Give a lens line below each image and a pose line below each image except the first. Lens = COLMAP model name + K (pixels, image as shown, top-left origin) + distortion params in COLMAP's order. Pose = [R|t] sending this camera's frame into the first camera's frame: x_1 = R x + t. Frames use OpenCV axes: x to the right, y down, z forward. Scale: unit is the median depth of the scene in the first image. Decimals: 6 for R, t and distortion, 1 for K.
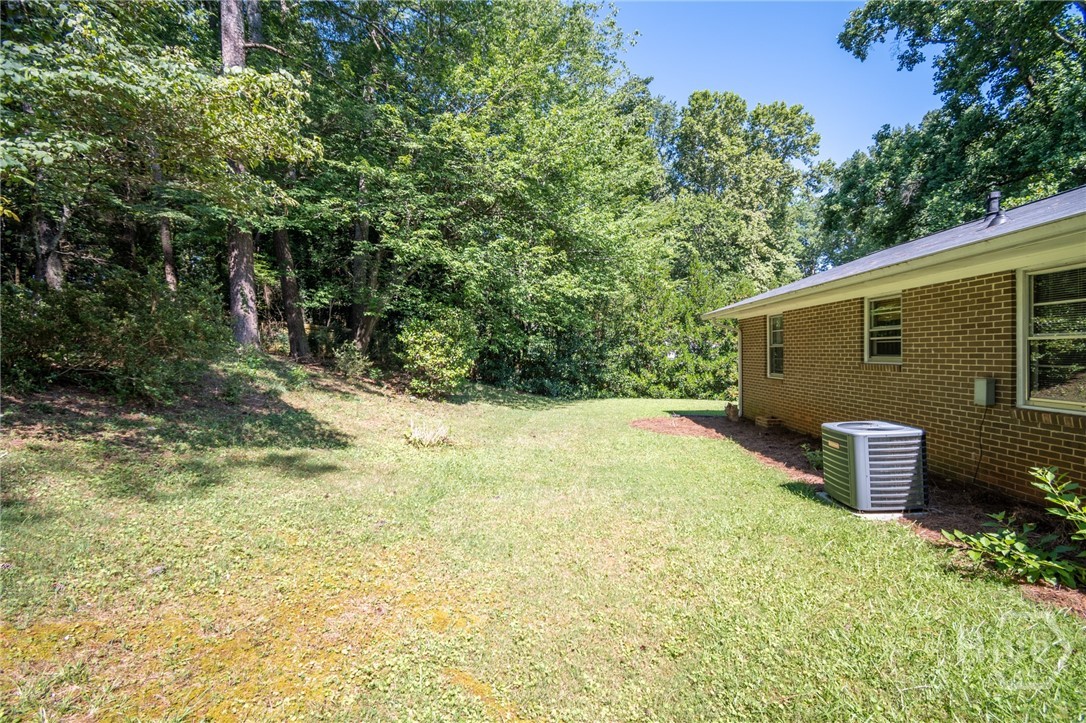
lens RADIAL K [[461.6, 0, 545.3], [0, 461.6, 354.2], [0, 0, 1]] dist [0.000420, 0.000330]
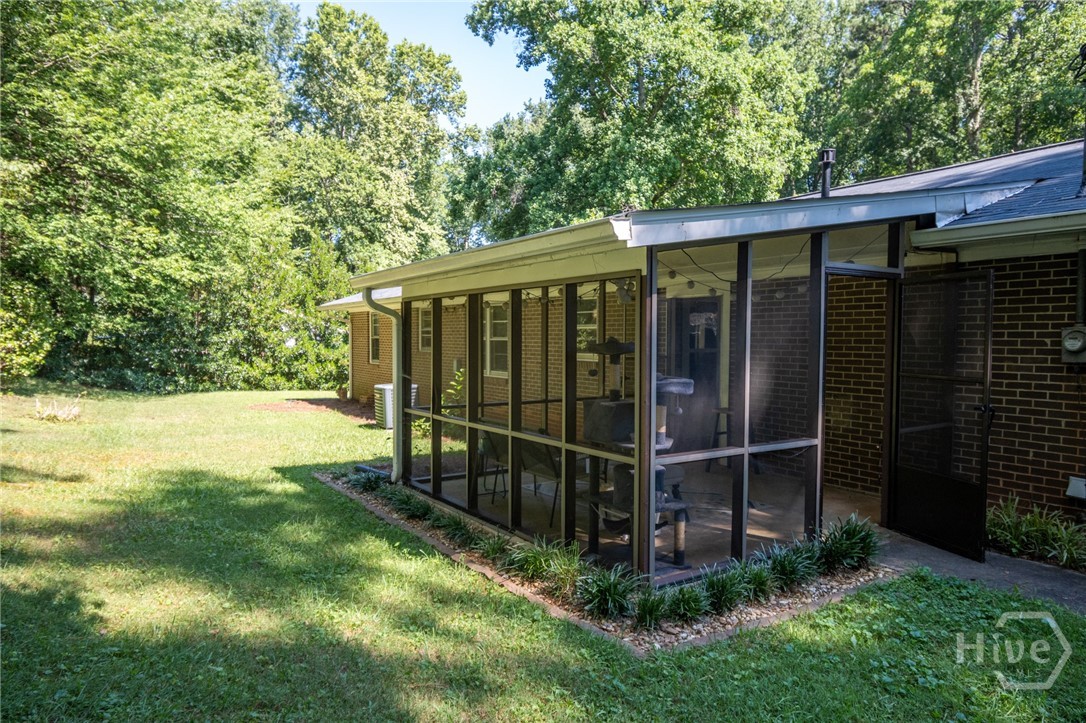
lens RADIAL K [[696.5, 0, 541.3], [0, 696.5, 377.2], [0, 0, 1]] dist [-0.000437, -0.000648]
pose [[0.821487, -0.011534, 0.570111, -0.094436], [-0.019003, 0.998686, 0.047587, -0.003901], [-0.569911, -0.049926, 0.820189, -0.381806]]
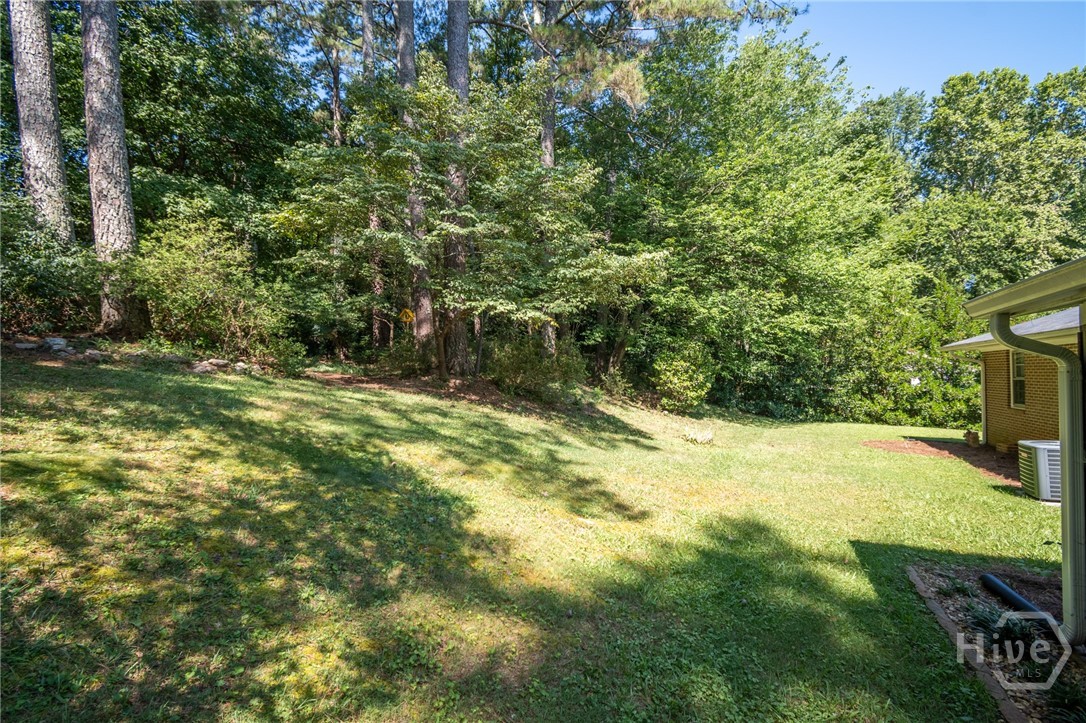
lens RADIAL K [[481.9, 0, 544.8], [0, 481.9, 361.8], [0, 0, 1]] dist [0.001783, -0.003760]
pose [[0.918827, 0.003879, -0.394641, -0.036468], [-0.012162, 0.999755, -0.018491, -0.011136], [0.394473, 0.021789, 0.918649, -0.234240]]
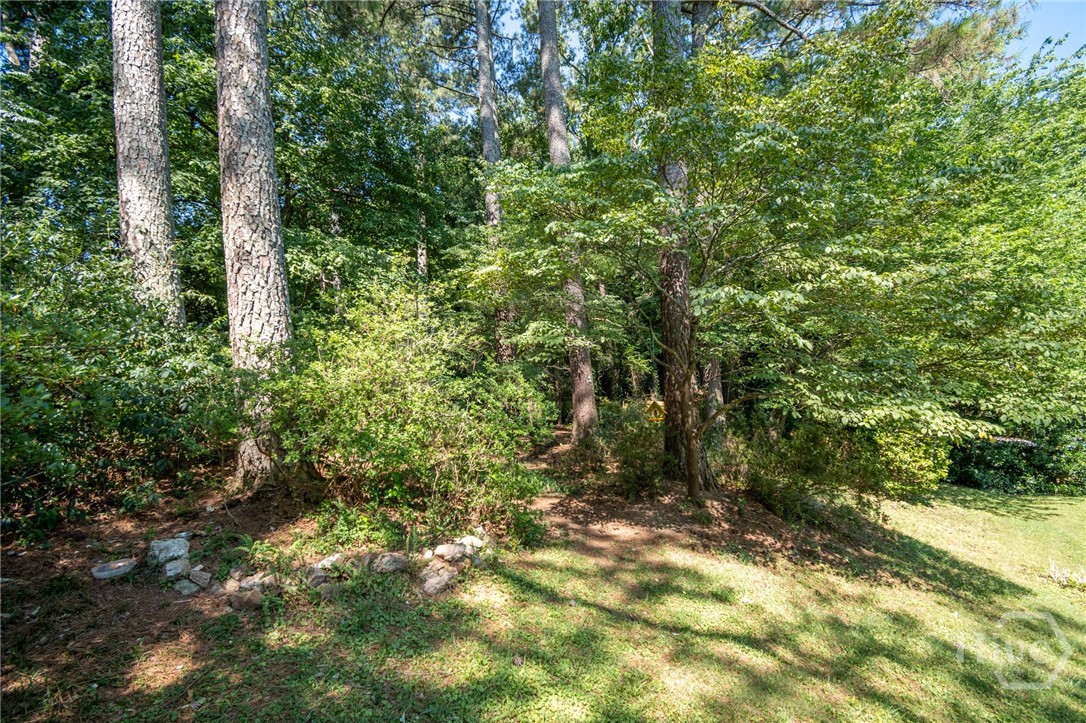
lens RADIAL K [[465.9, 0, 543.0], [0, 465.9, 361.5], [0, 0, 1]] dist [0.001483, -0.005070]
pose [[0.883648, -0.054434, -0.464977, -0.285409], [0.013087, 0.995701, -0.091693, -0.072629], [0.467970, 0.074939, 0.880561, -0.148187]]
